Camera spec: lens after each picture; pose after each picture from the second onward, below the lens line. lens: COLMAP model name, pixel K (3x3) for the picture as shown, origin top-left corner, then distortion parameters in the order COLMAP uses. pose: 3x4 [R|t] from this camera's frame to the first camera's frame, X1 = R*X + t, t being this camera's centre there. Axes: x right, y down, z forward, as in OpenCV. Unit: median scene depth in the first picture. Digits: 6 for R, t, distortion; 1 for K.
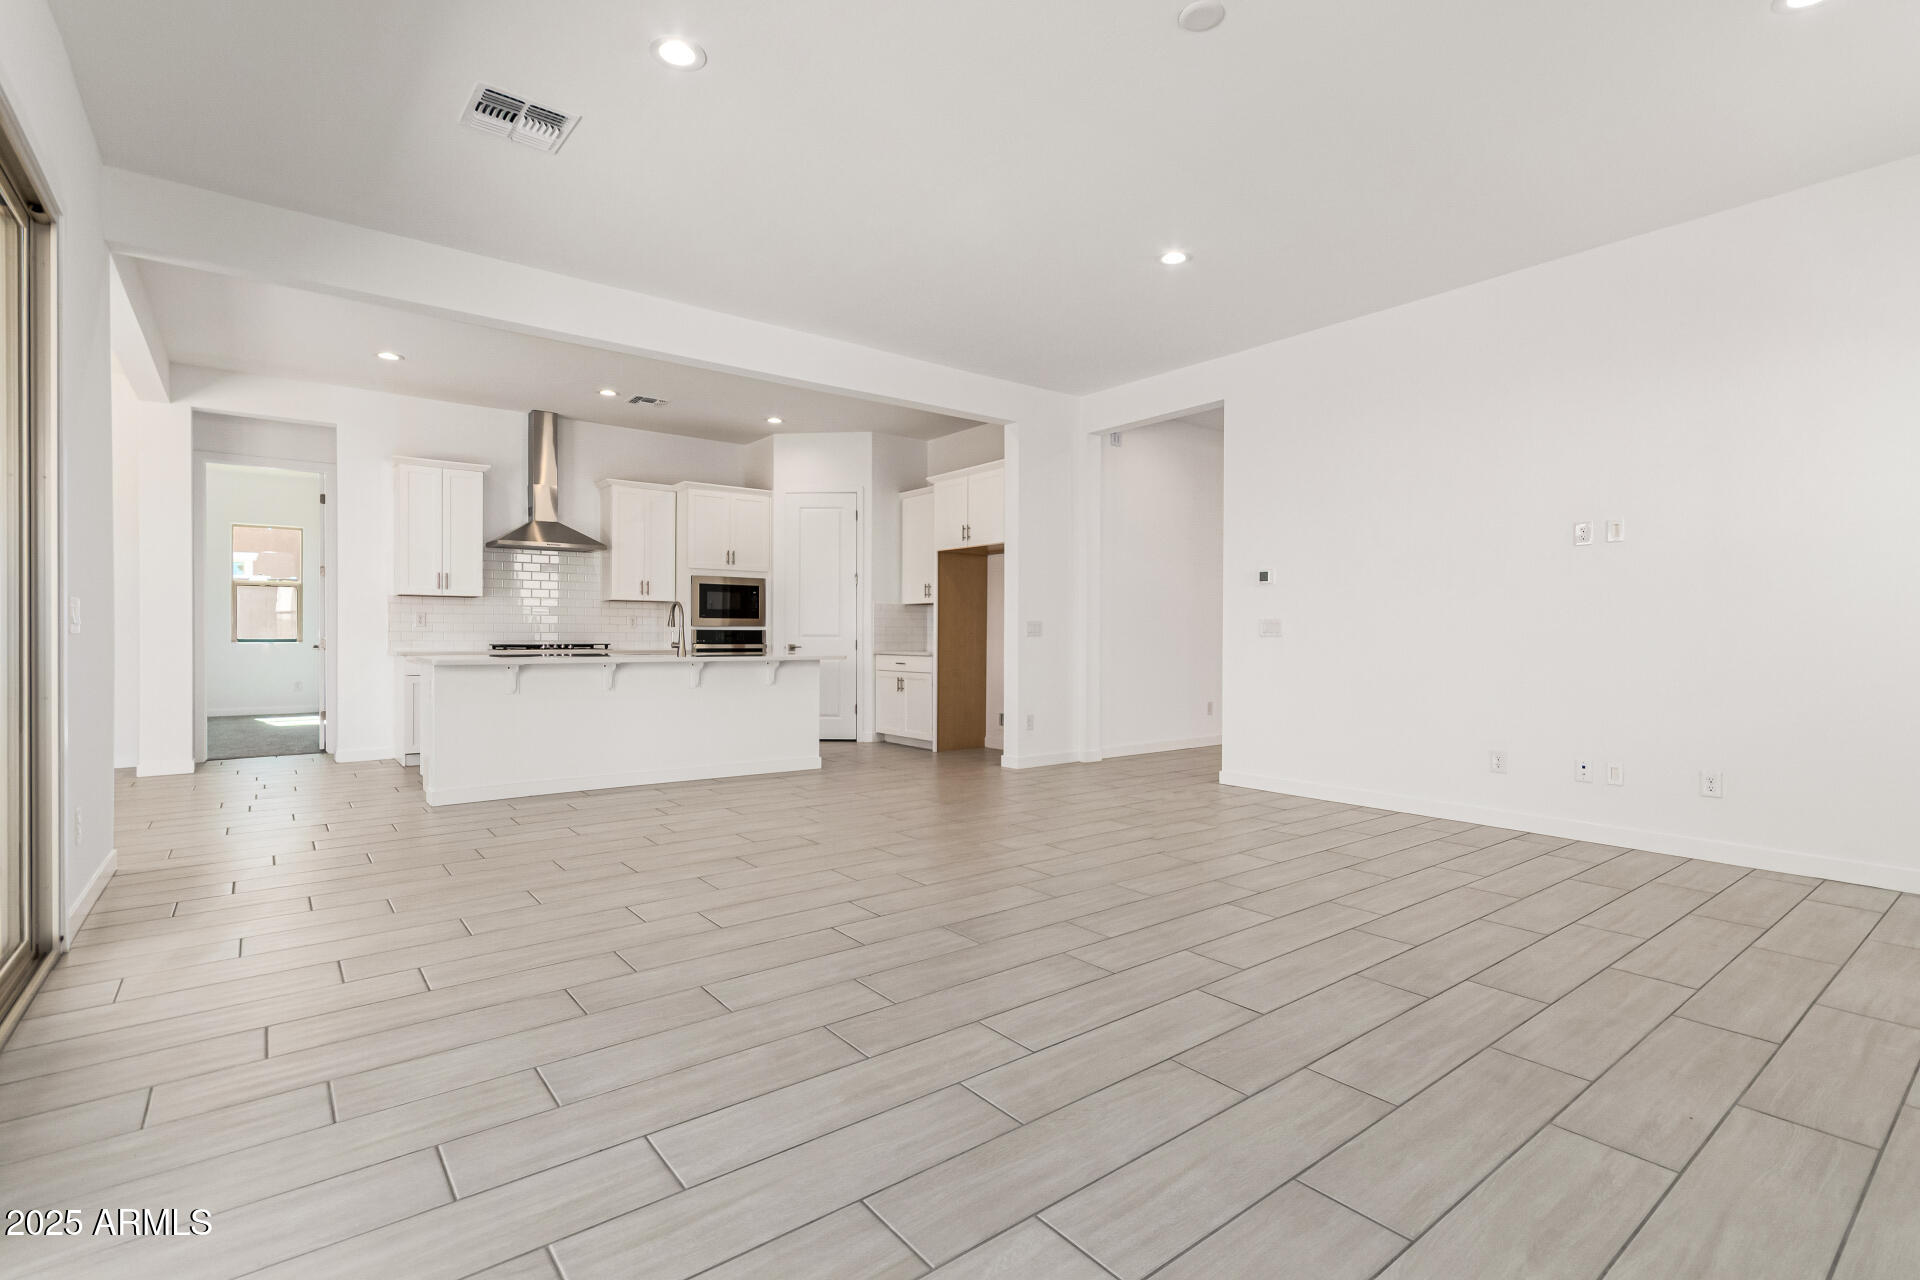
lens RADIAL K [[892.1, 0, 963.6], [0, 892.1, 642.2], [0, 0, 1]] dist [0.003605, 0.000201]
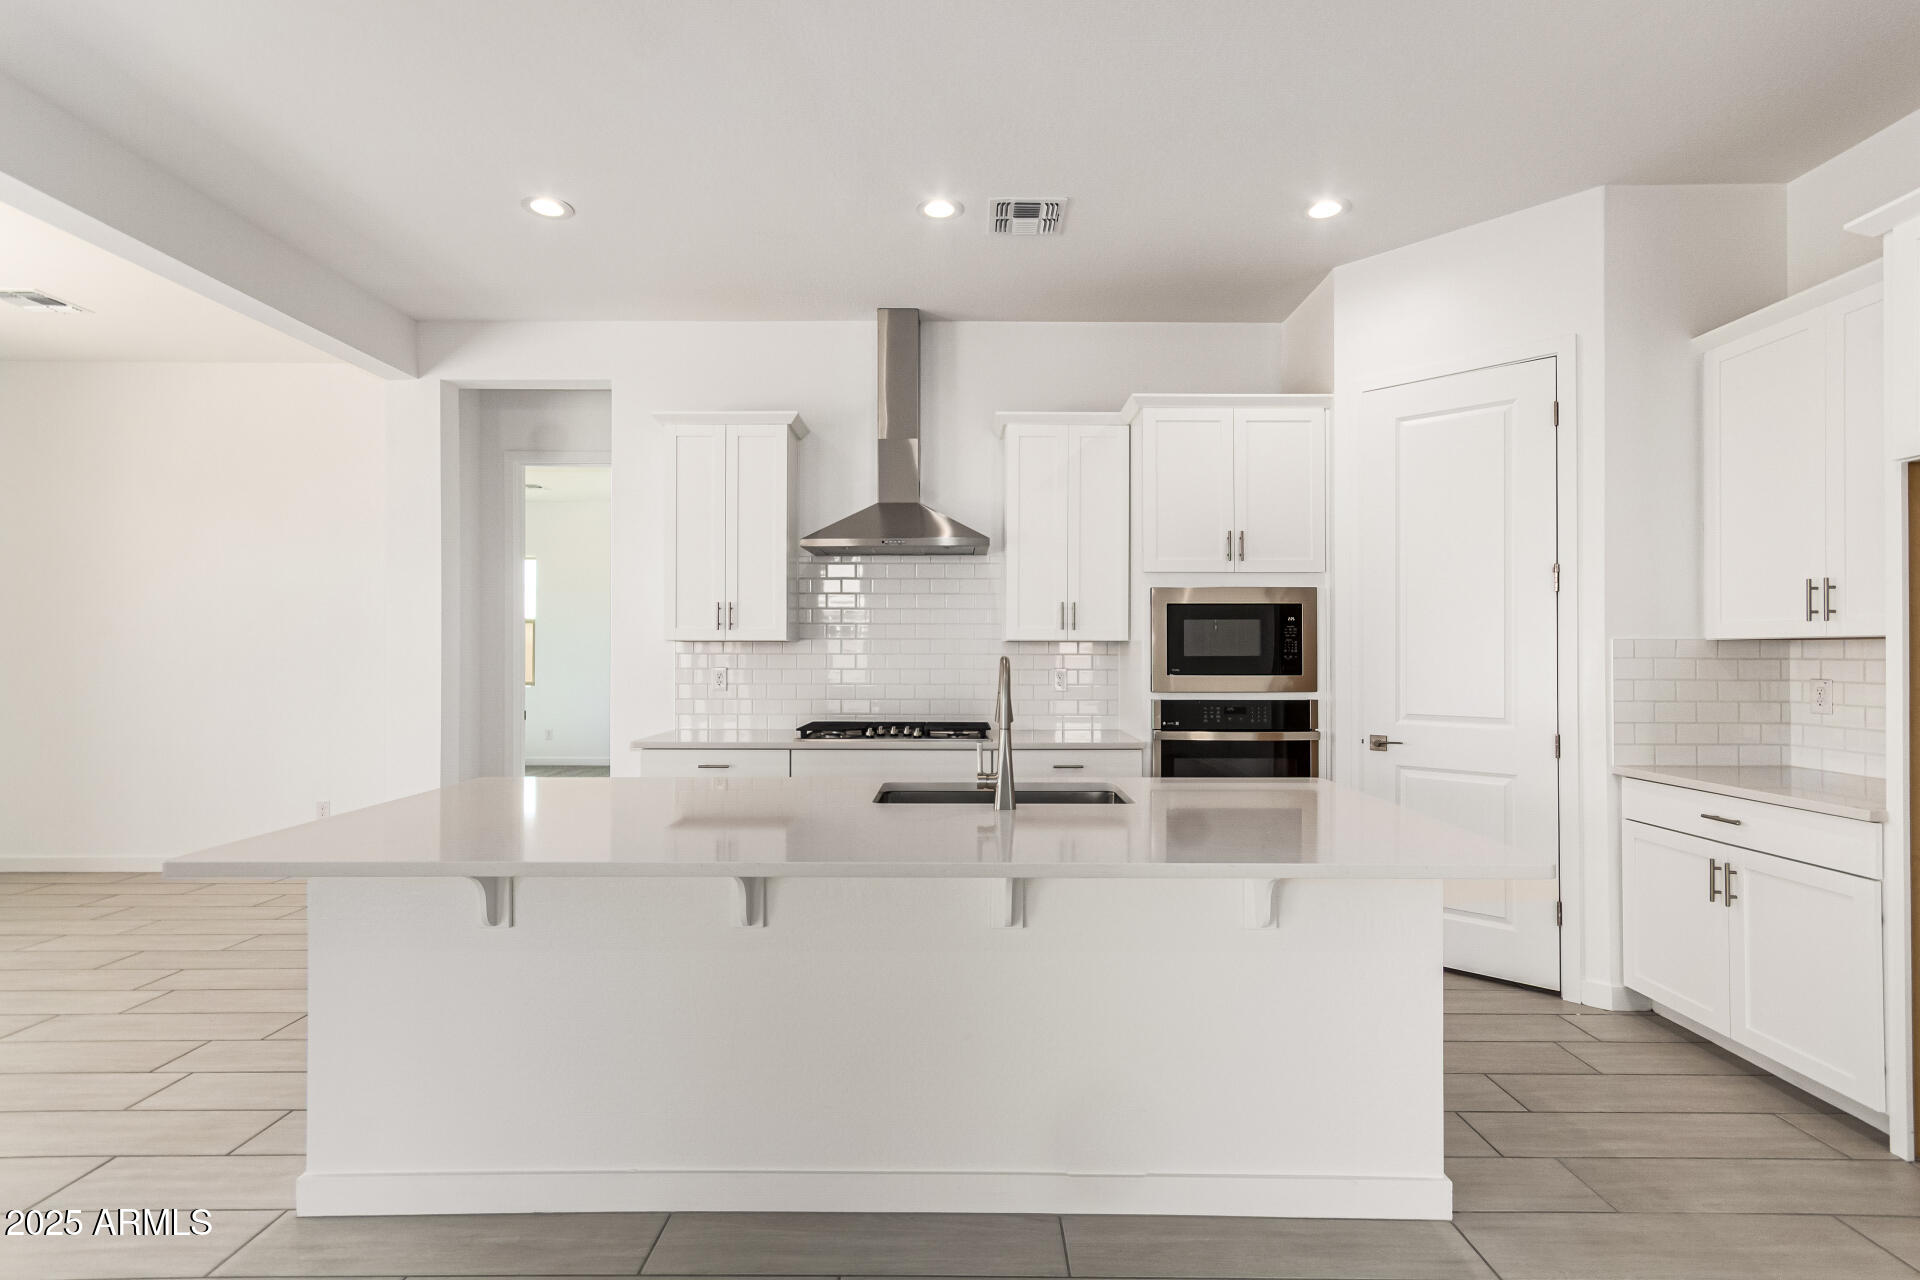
lens RADIAL K [[892.1, 0, 963.6], [0, 892.1, 642.2], [0, 0, 1]] dist [0.003605, 0.000201]
pose [[0.785427, -0.009691, -0.618878, -0.083537], [-0.003102, 0.999803, -0.019593, -0.034633], [0.618947, 0.017308, 0.785242, 0.543100]]
